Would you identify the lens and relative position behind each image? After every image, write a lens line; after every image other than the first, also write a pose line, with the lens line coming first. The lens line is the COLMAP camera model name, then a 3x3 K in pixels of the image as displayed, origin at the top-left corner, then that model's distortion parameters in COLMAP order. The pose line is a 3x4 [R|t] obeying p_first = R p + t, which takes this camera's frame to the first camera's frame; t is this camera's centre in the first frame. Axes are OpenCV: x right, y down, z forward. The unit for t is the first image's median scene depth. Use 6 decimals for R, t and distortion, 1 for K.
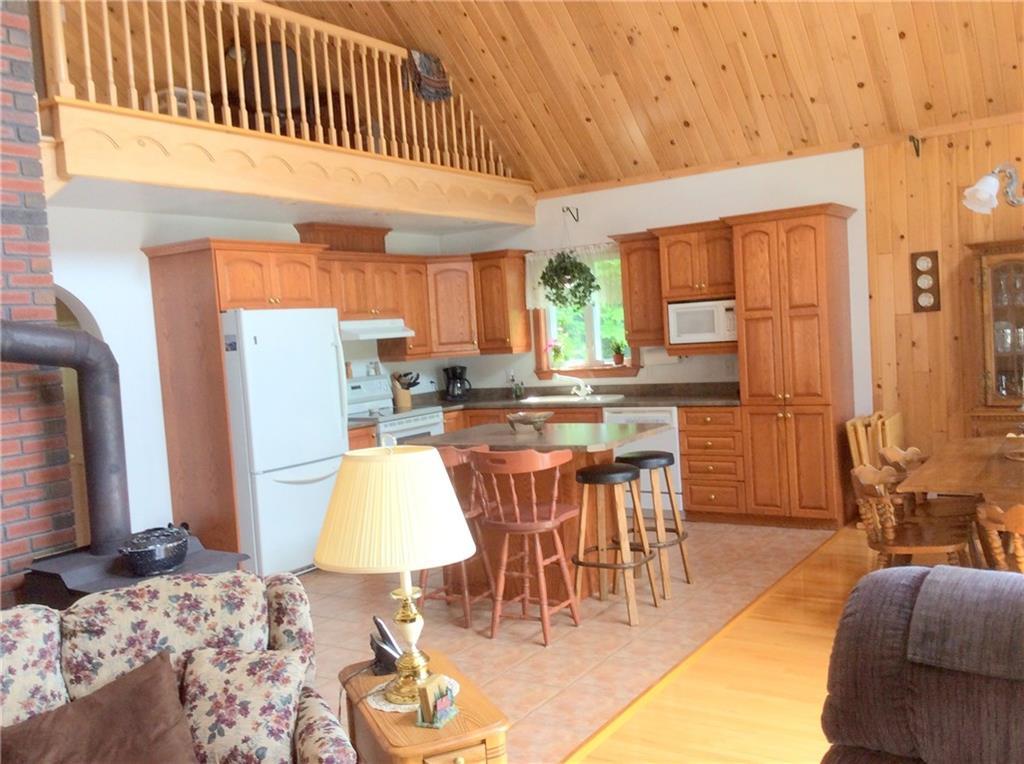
lens RADIAL K [[929.1, 0, 517.0], [0, 929.1, 385.4], [0, 0, 1]] dist [0.130340, -0.233758]
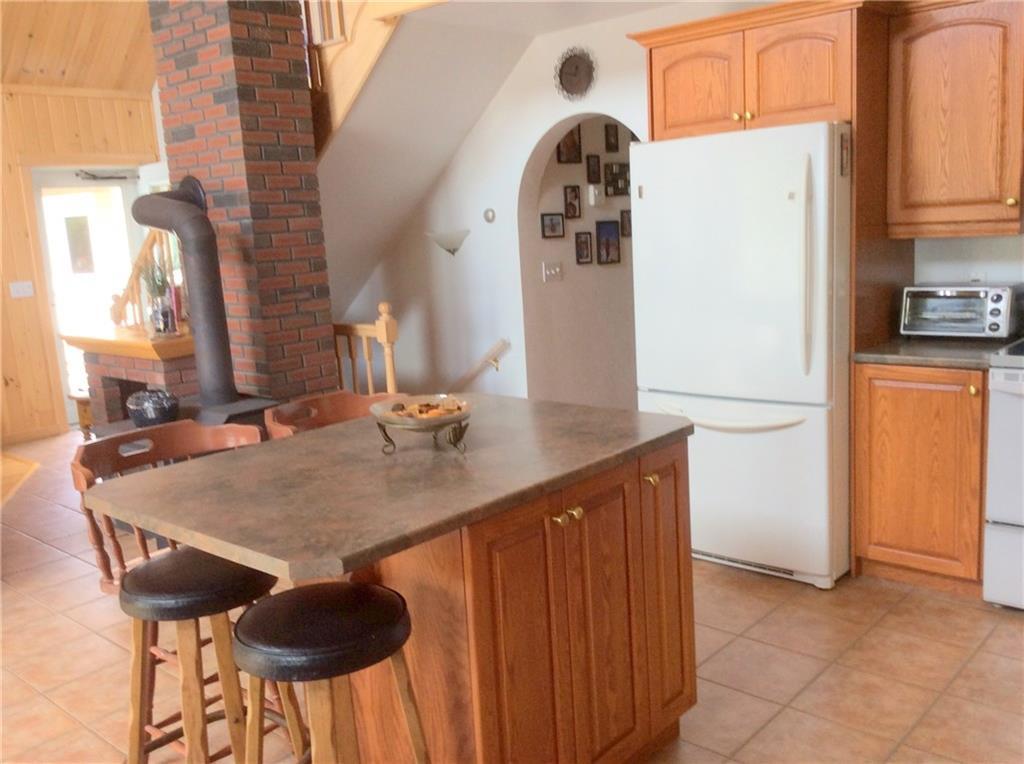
lens RADIAL K [[929.1, 0, 517.0], [0, 929.1, 385.4], [0, 0, 1]] dist [0.130340, -0.233758]
pose [[-0.146639, 0.251933, -0.956570, 0.299097], [0.009902, 0.967349, 0.253254, -0.063678], [0.989140, 0.027665, -0.144346, 0.767350]]
